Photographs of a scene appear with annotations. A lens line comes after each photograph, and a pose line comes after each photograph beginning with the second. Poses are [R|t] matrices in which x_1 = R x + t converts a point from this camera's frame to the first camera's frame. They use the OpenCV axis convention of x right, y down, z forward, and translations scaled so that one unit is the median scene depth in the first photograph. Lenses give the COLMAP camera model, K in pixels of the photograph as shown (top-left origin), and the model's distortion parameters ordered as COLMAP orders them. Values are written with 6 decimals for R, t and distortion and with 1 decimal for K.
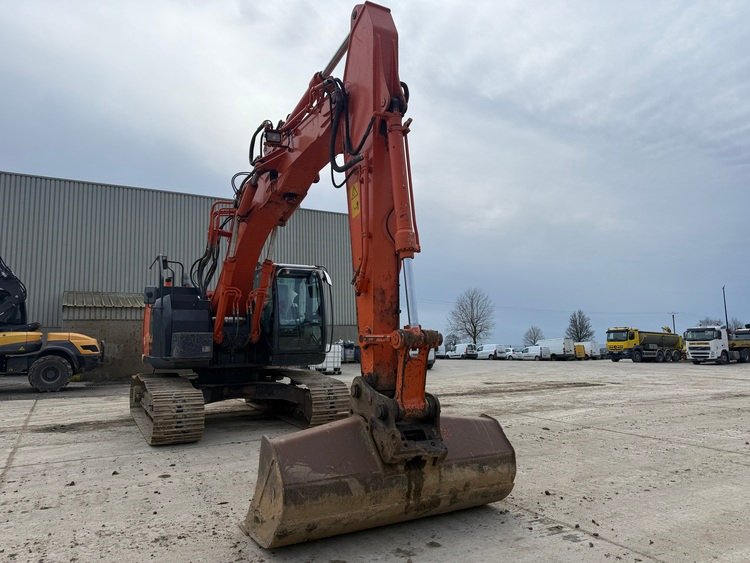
lens RADIAL K [[530.2, 0, 367.3], [0, 530.2, 271.8], [0, 0, 1]] dist [0.057023, -0.065759]
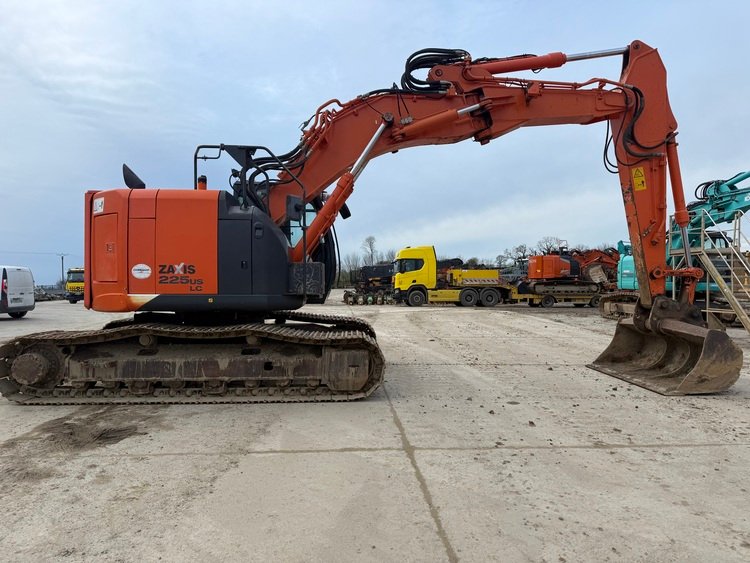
lens RADIAL K [[530.2, 0, 378.1], [0, 530.2, 277.6], [0, 0, 1]] dist [0.057023, -0.065759]
pose [[0.419837, 0.008825, 0.907557, -0.833796], [-0.115405, 0.992355, 0.043737, 0.076639], [-0.900233, -0.123099, 0.417645, 0.493287]]
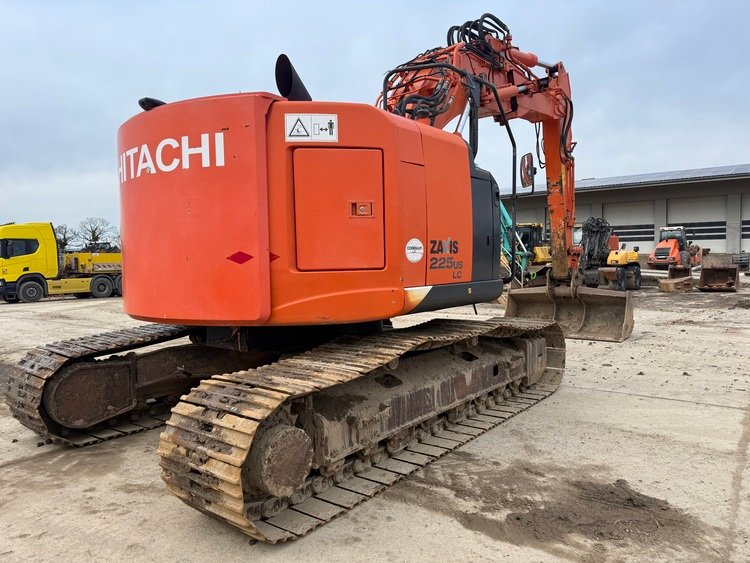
lens RADIAL K [[530.2, 0, 375.1], [0, 530.2, 276.8], [0, 0, 1]] dist [0.057023, -0.065759]
pose [[-0.403861, -0.017450, 0.914654, -0.726262], [-0.089149, 0.995810, -0.020365, 0.153542], [-0.910466, -0.089766, -0.403724, 1.145506]]
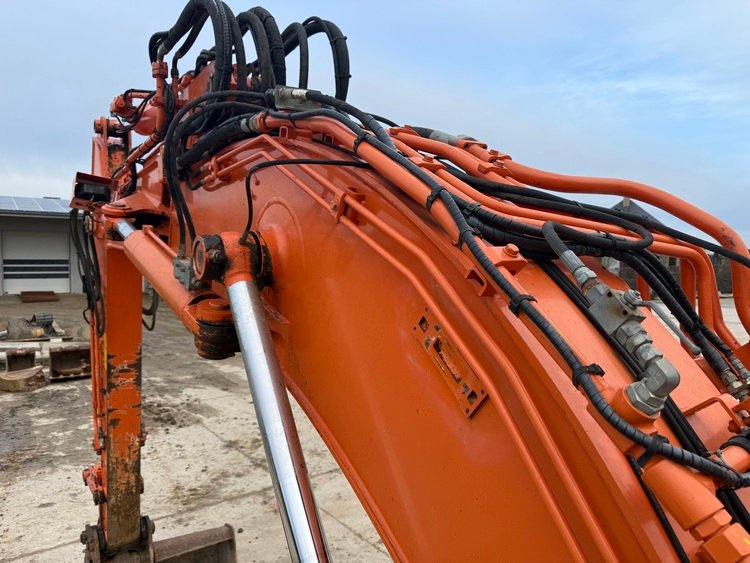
lens RADIAL K [[530.2, 0, 373.4], [0, 530.2, 288.0], [0, 0, 1]] dist [0.057023, -0.065759]
pose [[-0.992286, 0.019070, -0.122491, -0.159176], [0.028217, 0.996905, -0.073379, -0.079615], [0.120713, -0.076269, -0.989753, 0.979475]]
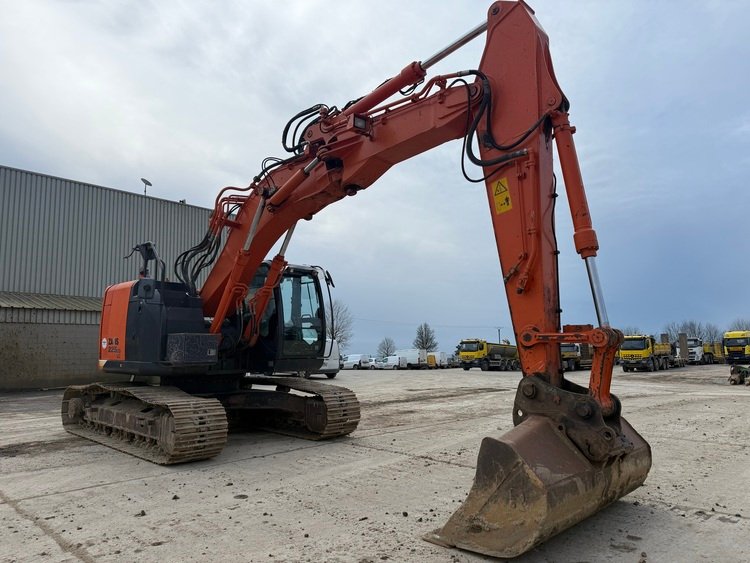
lens RADIAL K [[530.2, 0, 371.8], [0, 530.2, 275.9], [0, 0, 1]] dist [0.057023, -0.065759]
pose [[0.952693, 0.048209, 0.300087, -0.267037], [-0.044227, 0.998820, -0.020055, 0.020263], [-0.300700, 0.005834, 0.953701, 0.065917]]
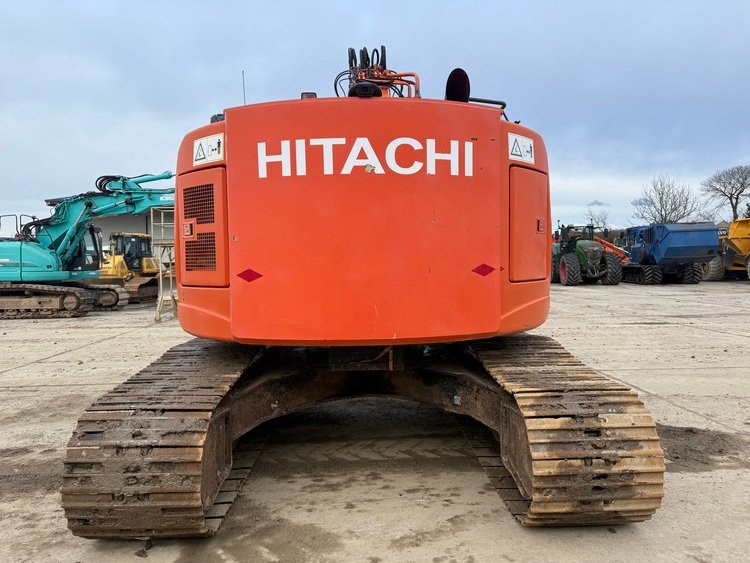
lens RADIAL K [[530.2, 0, 378.1], [0, 530.2, 270.7], [0, 0, 1]] dist [0.057023, -0.065759]
pose [[-0.901676, 0.011116, 0.432269, -0.473791], [-0.031308, 0.995367, -0.090904, 0.174816], [-0.431277, -0.095499, -0.897151, 1.410638]]
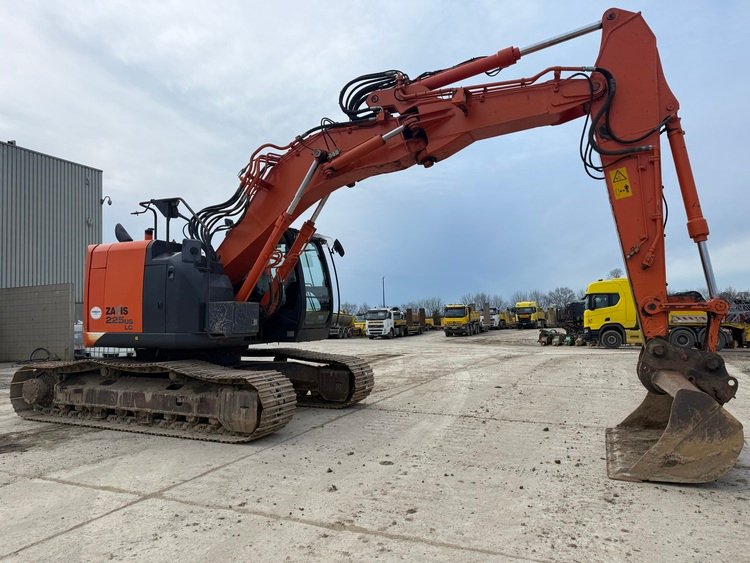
lens RADIAL K [[530.2, 0, 370.6], [0, 530.2, 277.8], [0, 0, 1]] dist [0.057023, -0.065759]
pose [[0.786571, 0.048038, 0.615628, -0.557819], [-0.075191, 0.997002, 0.018272, 0.040020], [-0.612905, -0.060662, 0.787825, 0.207205]]
